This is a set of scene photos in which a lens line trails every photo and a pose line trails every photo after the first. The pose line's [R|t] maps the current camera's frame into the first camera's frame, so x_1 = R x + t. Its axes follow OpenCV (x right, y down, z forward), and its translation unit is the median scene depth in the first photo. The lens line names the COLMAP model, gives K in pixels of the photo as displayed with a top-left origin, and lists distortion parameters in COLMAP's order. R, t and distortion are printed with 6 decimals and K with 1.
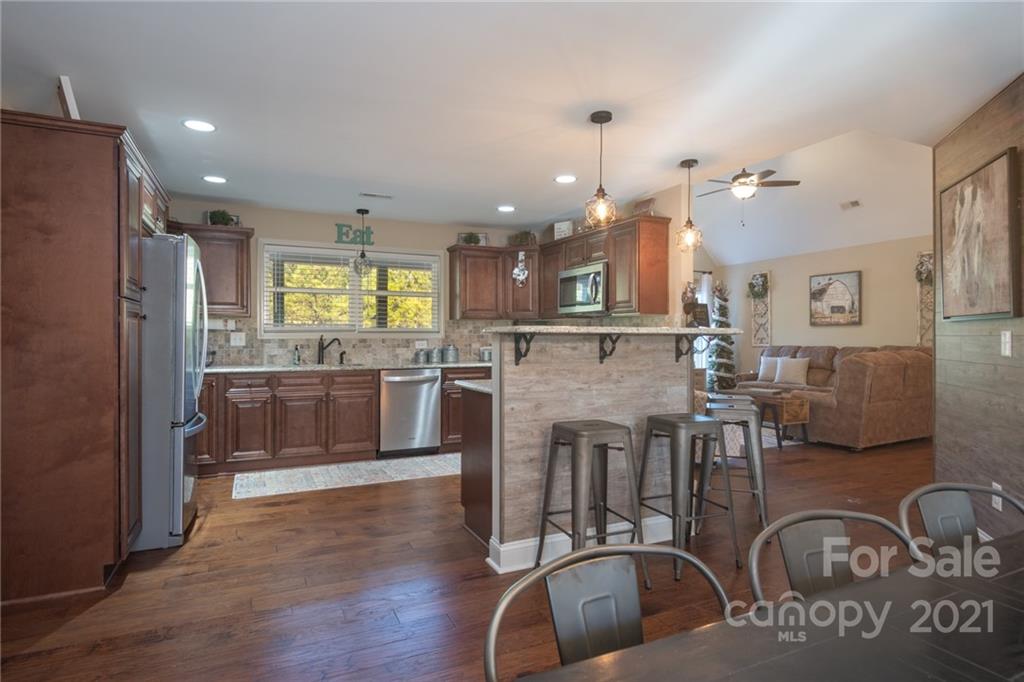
lens RADIAL K [[547.8, 0, 516.1], [0, 547.8, 337.6], [0, 0, 1]] dist [-0.006076, 0.006761]
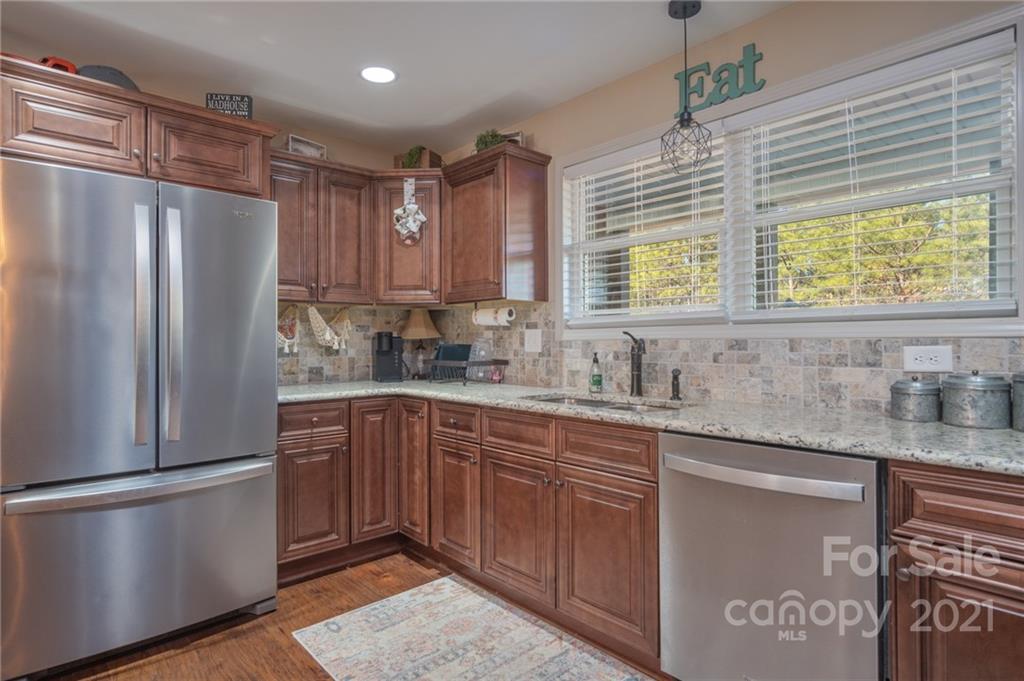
lens RADIAL K [[547.8, 0, 505.7], [0, 547.8, 338.7], [0, 0, 1]] dist [-0.006076, 0.006761]
pose [[0.278406, -0.006859, -0.960439, 0.048191], [0.003888, 0.999974, -0.006015, 0.003382], [0.960456, -0.002060, 0.278425, 0.744568]]
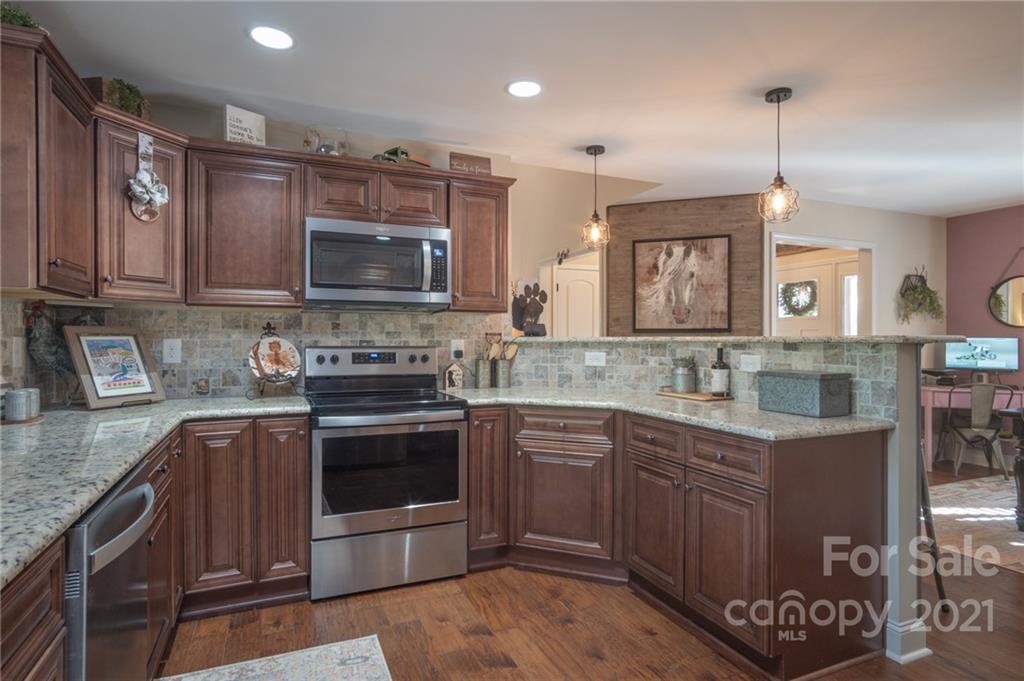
lens RADIAL K [[547.8, 0, 508.1], [0, 547.8, 339.8], [0, 0, 1]] dist [-0.006076, 0.006761]
pose [[0.045335, -0.002857, 0.998968, -0.403751], [-0.002238, 0.999993, 0.002961, -0.008115], [-0.998969, -0.002370, 0.045329, 0.763588]]
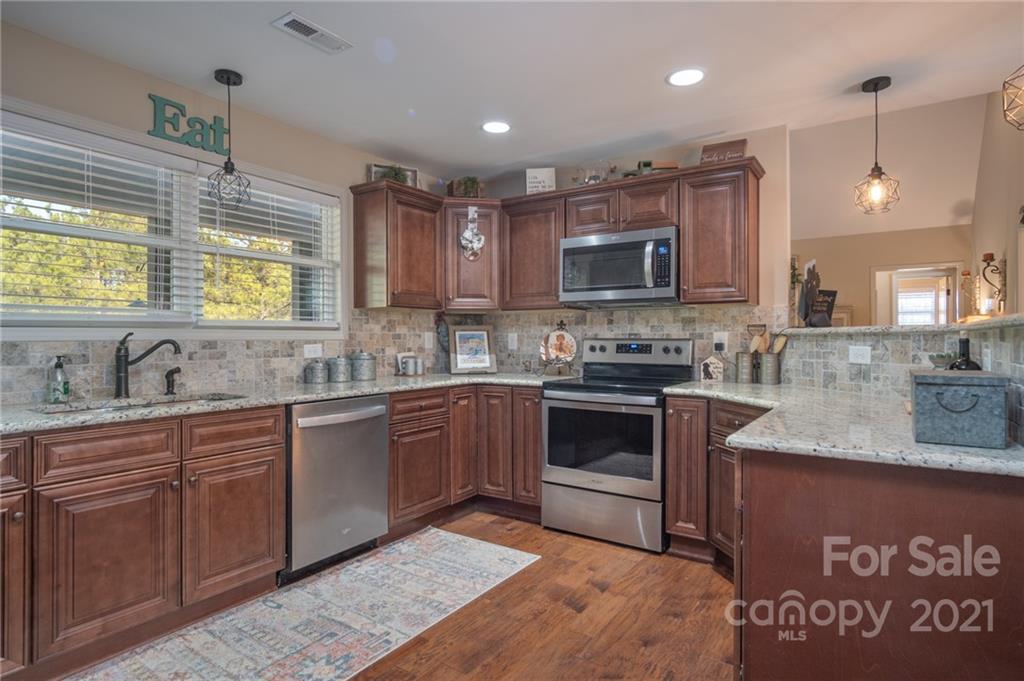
lens RADIAL K [[547.8, 0, 511.9], [0, 547.8, 339.3], [0, 0, 1]] dist [-0.006076, 0.006761]
pose [[0.865048, -0.002318, 0.501684, -0.295222], [0.001078, 0.999996, 0.002761, -0.000311], [-0.501688, -0.001848, 0.865047, 0.439604]]
